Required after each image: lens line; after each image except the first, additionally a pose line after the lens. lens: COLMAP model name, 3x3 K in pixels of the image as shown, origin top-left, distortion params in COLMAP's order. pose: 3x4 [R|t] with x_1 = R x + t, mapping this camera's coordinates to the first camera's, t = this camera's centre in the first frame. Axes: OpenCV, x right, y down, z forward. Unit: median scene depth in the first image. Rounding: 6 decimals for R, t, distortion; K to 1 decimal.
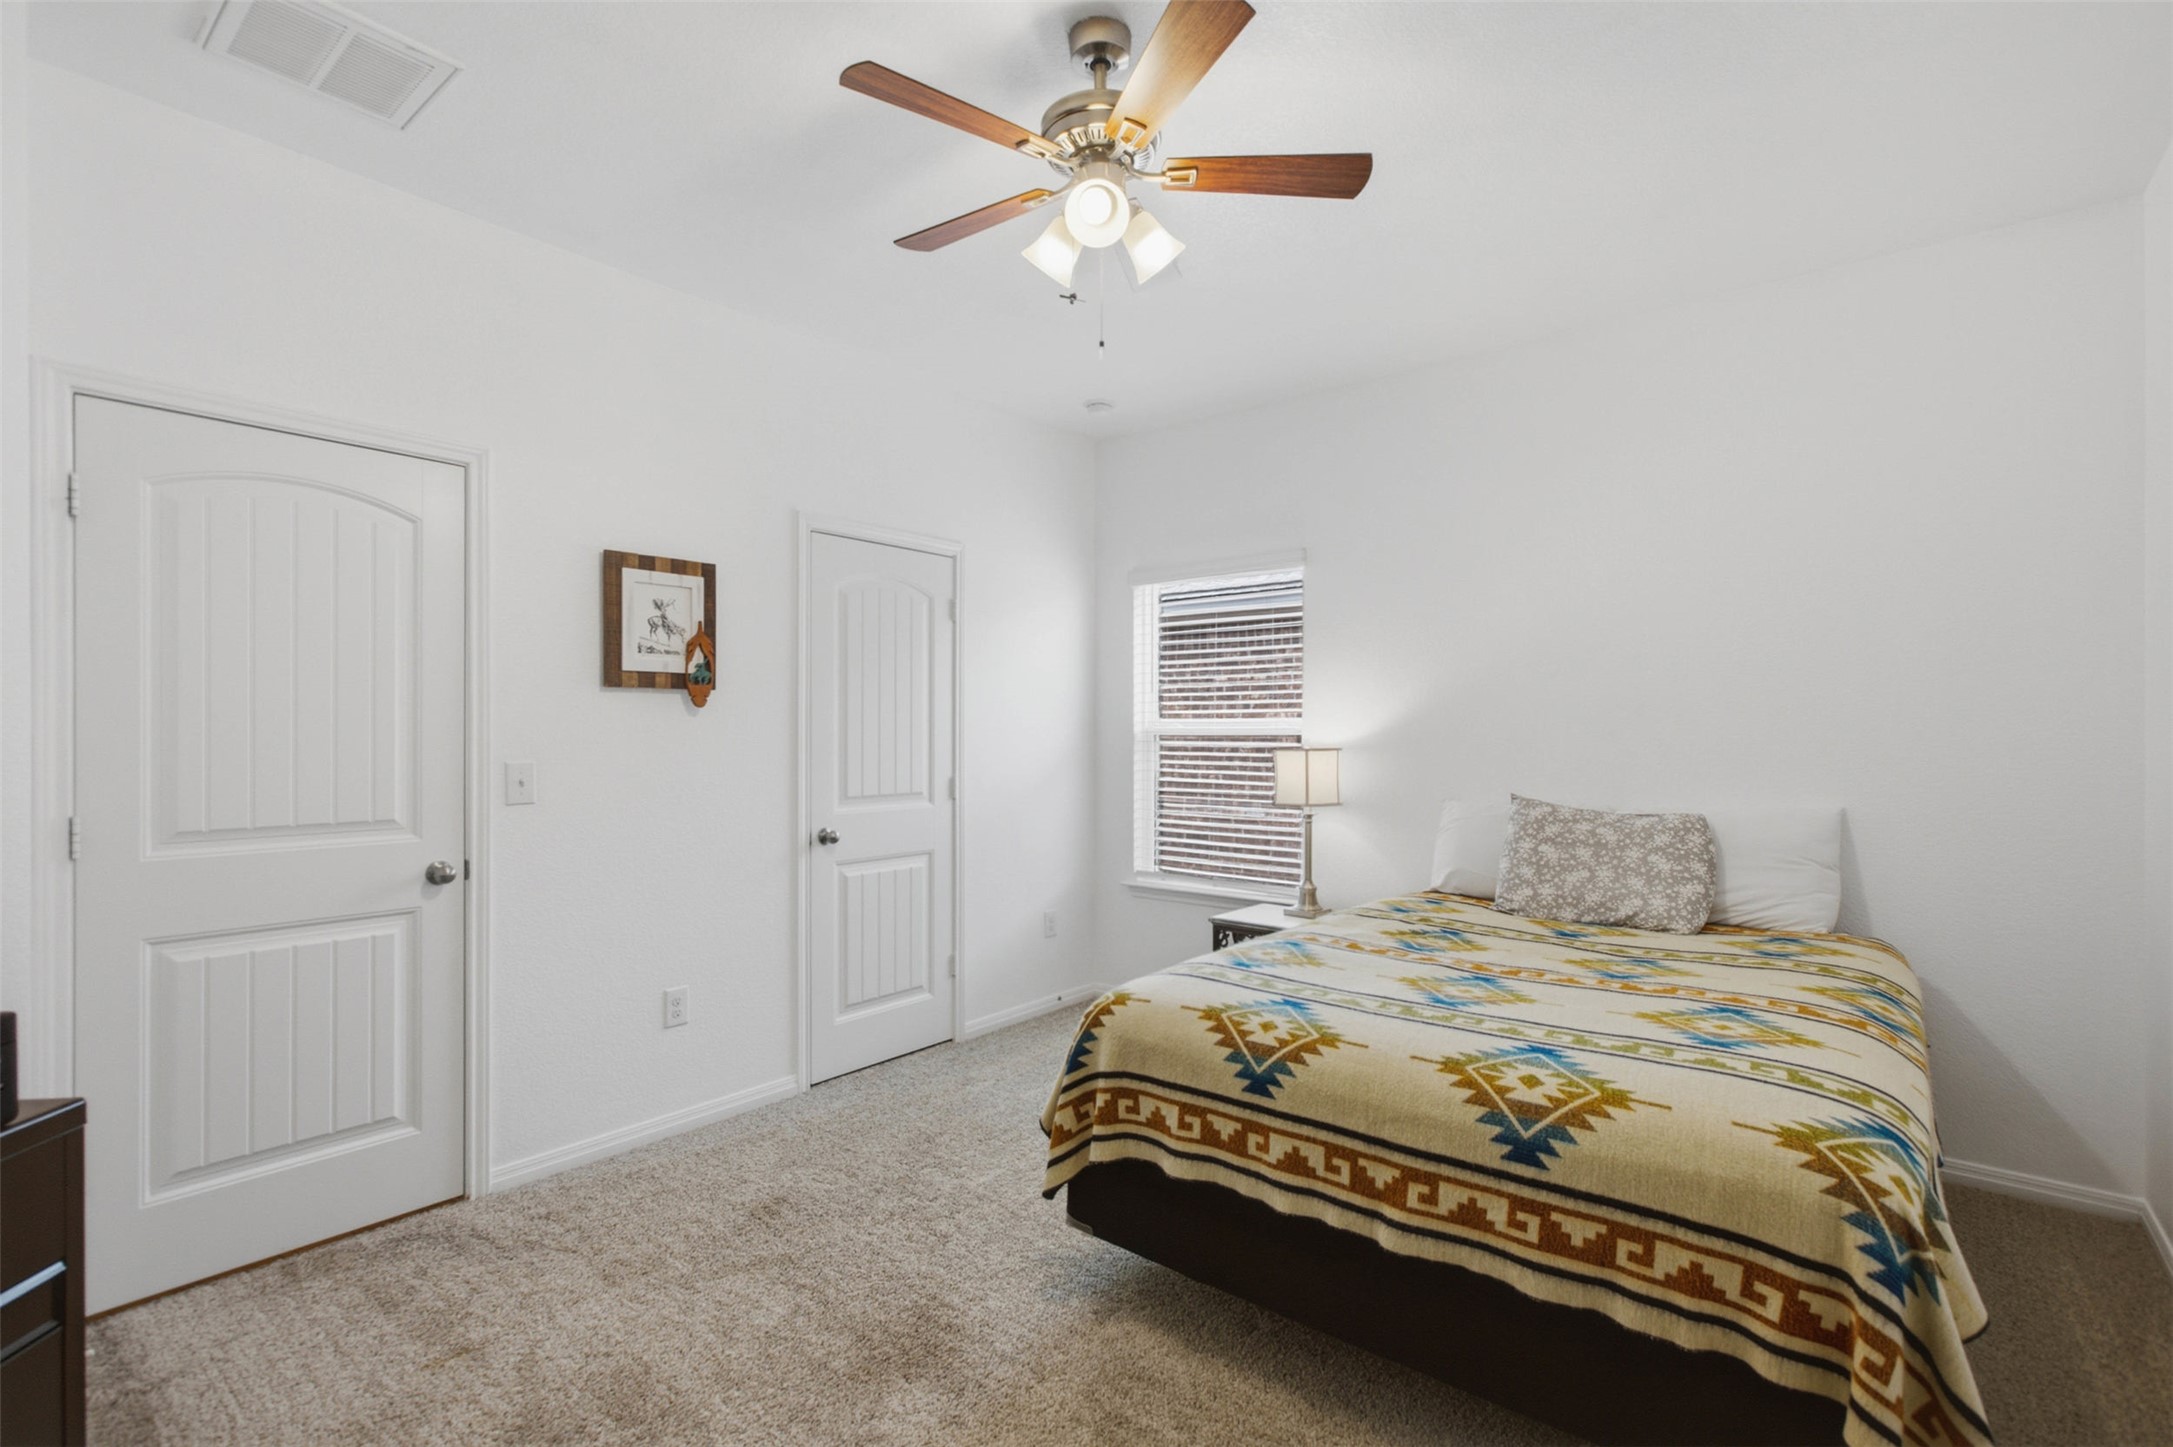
lens RADIAL K [[986.6, 0, 1097.0], [0, 986.6, 727.0], [0, 0, 1]] dist [-0.007105, 0.005826]
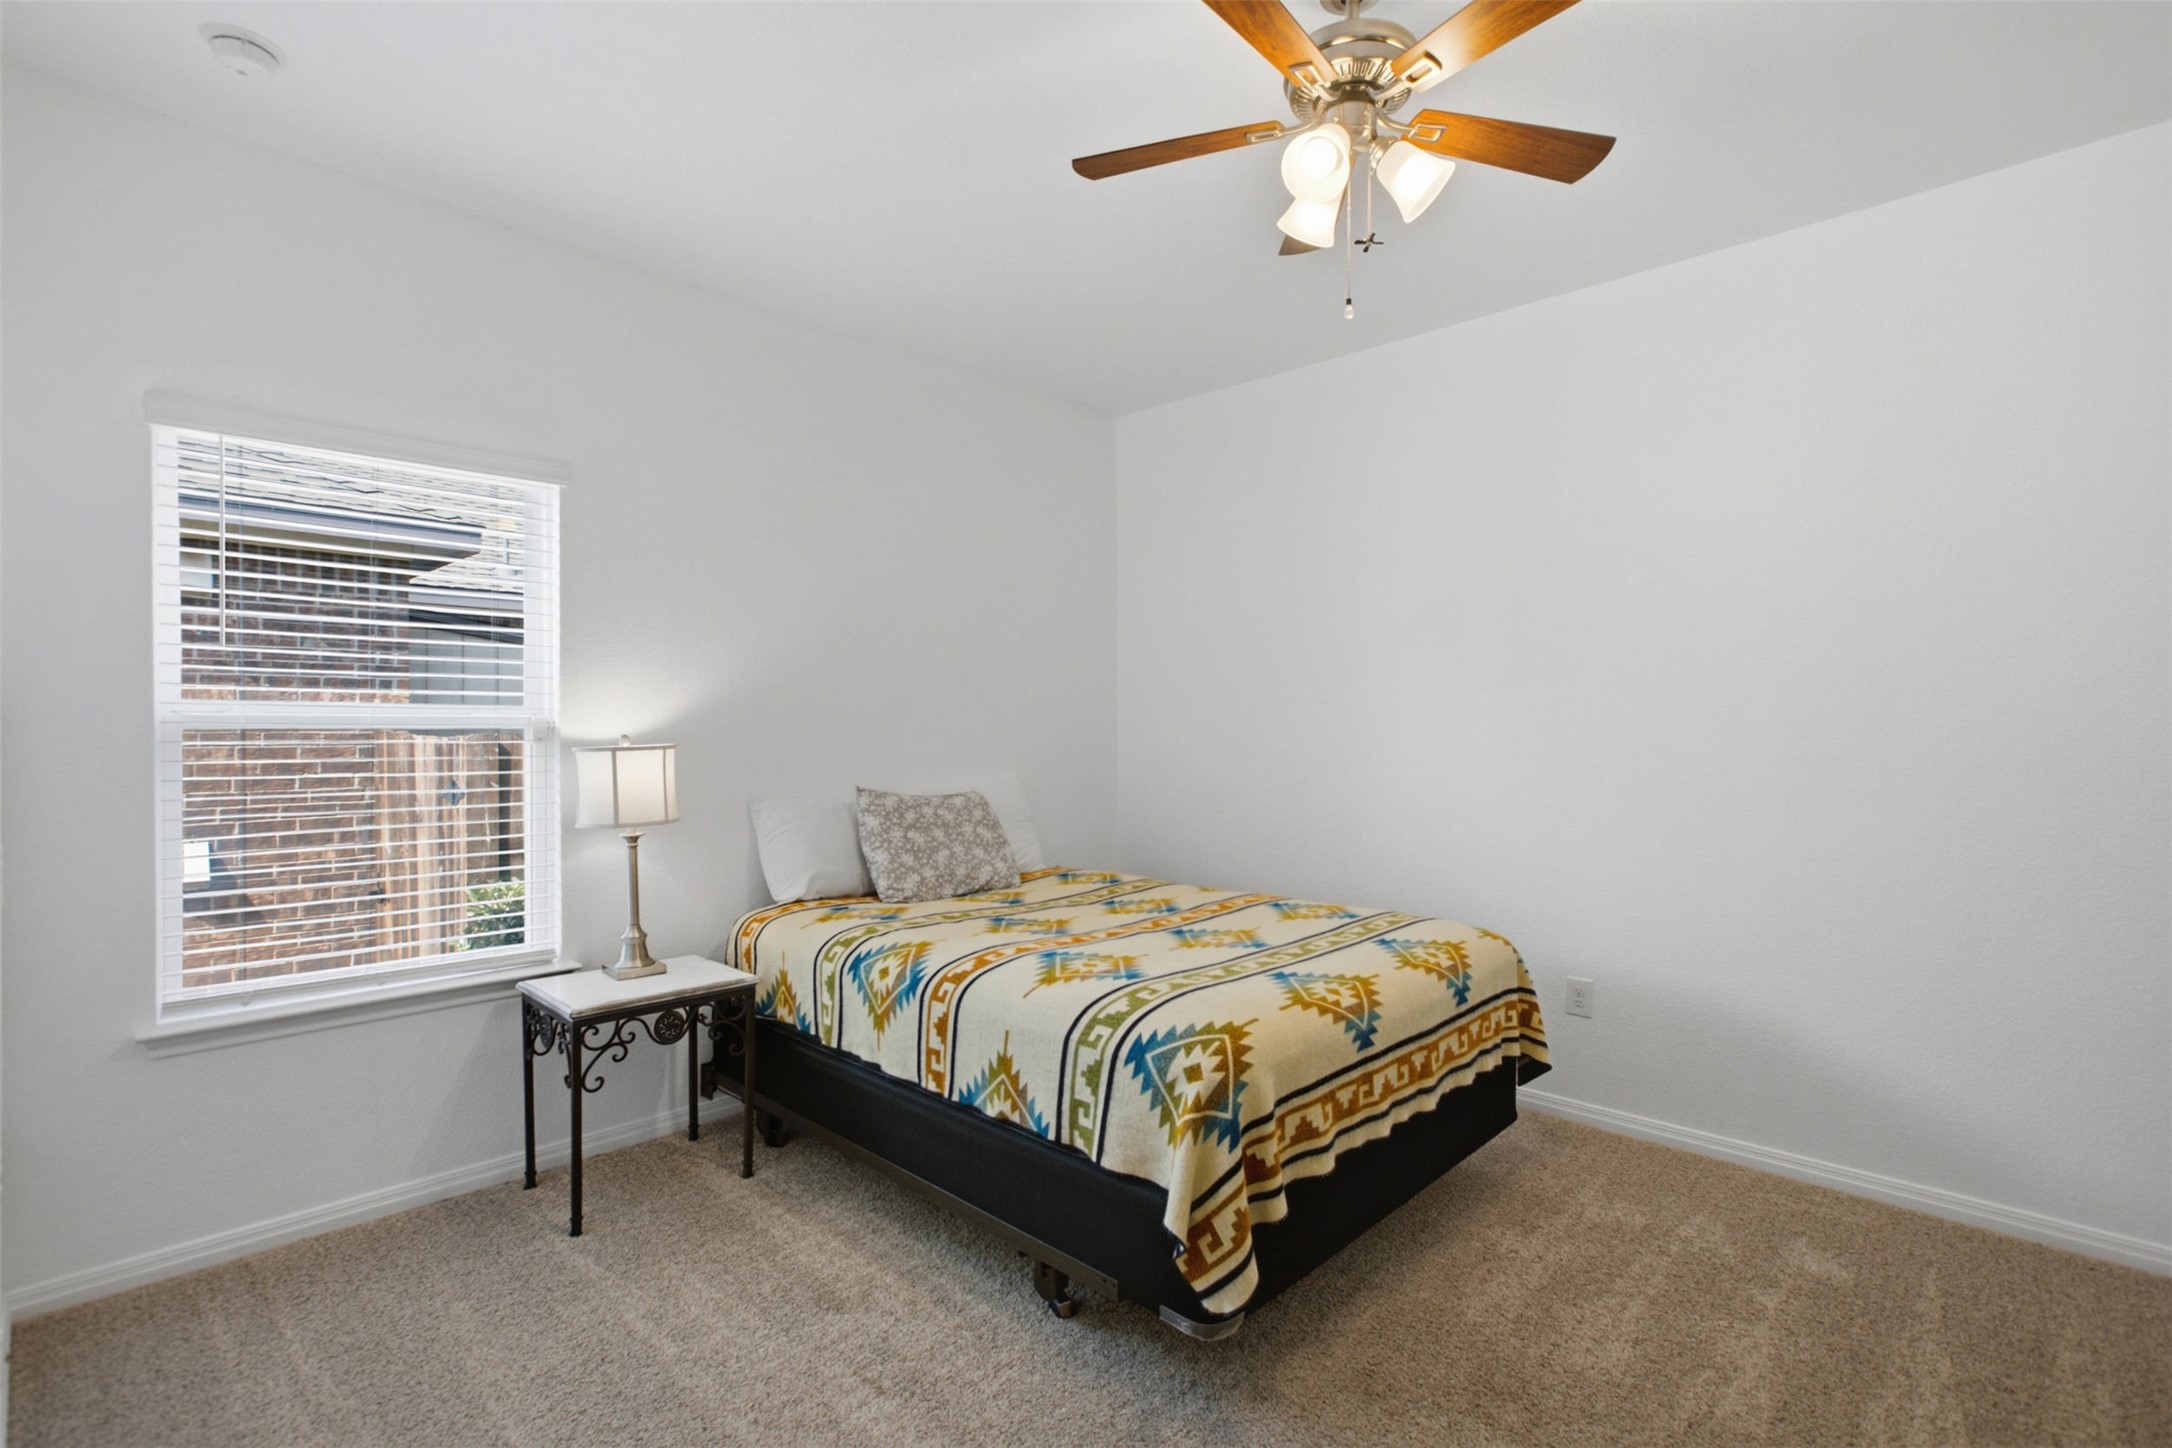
lens RADIAL K [[986.1, 0, 1081.3], [0, 986.1, 740.0], [0, 0, 1]] dist [-0.007105, 0.005826]
pose [[0.107661, -0.014756, 0.994078, -0.573943], [-0.005543, 0.999865, 0.015442, 0.004047], [-0.994172, -0.007172, 0.107565, 0.704642]]
